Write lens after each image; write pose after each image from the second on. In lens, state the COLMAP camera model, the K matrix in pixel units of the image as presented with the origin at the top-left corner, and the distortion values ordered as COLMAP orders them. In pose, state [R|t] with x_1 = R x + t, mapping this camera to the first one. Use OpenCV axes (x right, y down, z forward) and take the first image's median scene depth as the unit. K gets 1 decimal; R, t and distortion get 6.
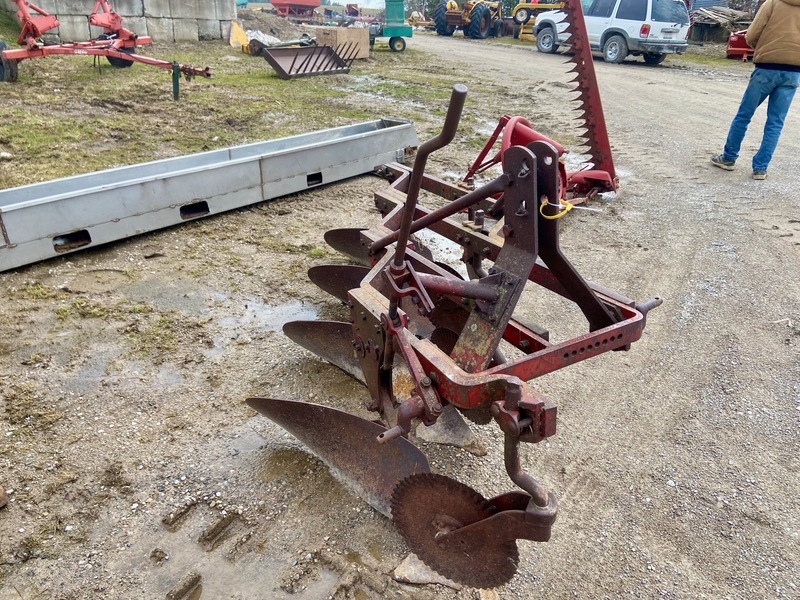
lens RADIAL K [[602.8, 0, 390.9], [0, 602.8, 296.9], [0, 0, 1]] dist [0.149004, -0.186767]
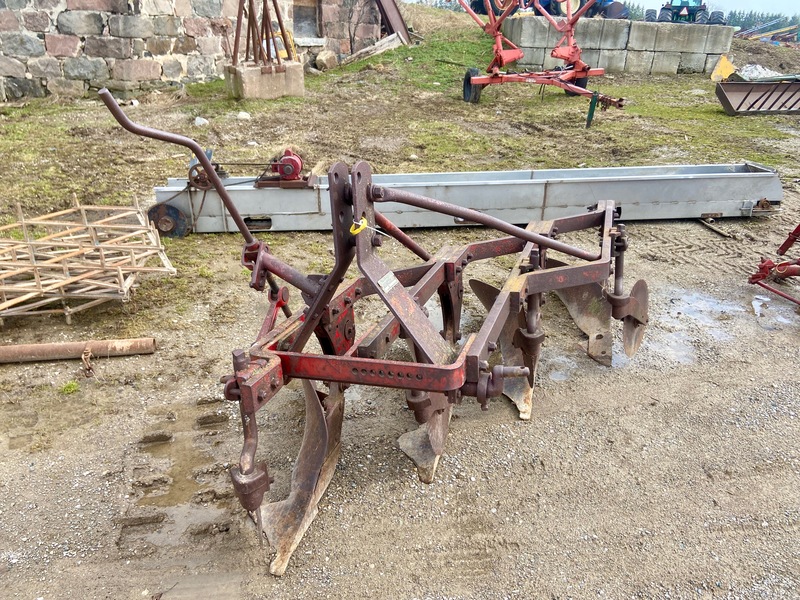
lens RADIAL K [[602.8, 0, 390.9], [0, 602.8, 296.9], [0, 0, 1]] dist [0.149004, -0.186767]
pose [[0.700874, 0.273309, -0.658846, 0.178061], [-0.303810, 0.950088, 0.070934, -0.020049], [0.645348, 0.150448, 0.748926, 0.049023]]
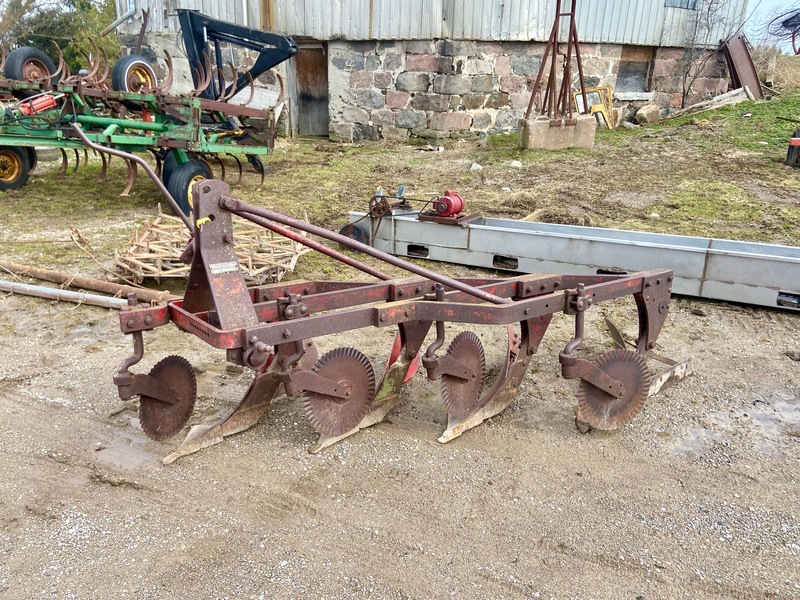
lens RADIAL K [[602.8, 0, 390.9], [0, 602.8, 296.9], [0, 0, 1]] dist [0.149004, -0.186767]
pose [[0.201422, 0.312574, -0.928292, 0.308899], [-0.429442, 0.879956, 0.203118, -0.081674], [0.880346, 0.357735, 0.311474, 0.168723]]
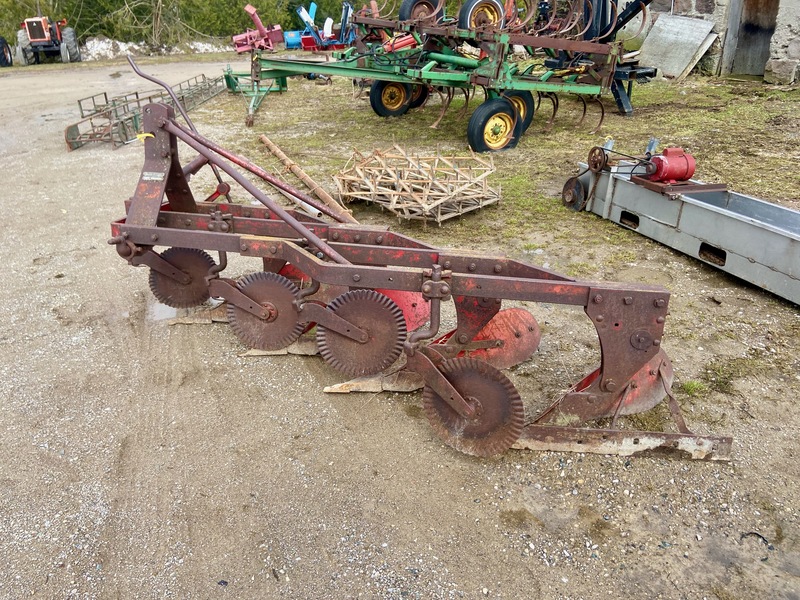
lens RADIAL K [[608.6, 0, 395.2], [0, 608.6, 299.6], [0, 0, 1]] dist [0.071763, -0.081959]
pose [[-0.549931, 0.345447, -0.760422, 0.248422], [-0.347548, 0.733238, 0.584442, -0.195611], [0.759464, 0.585686, -0.283171, 0.409000]]
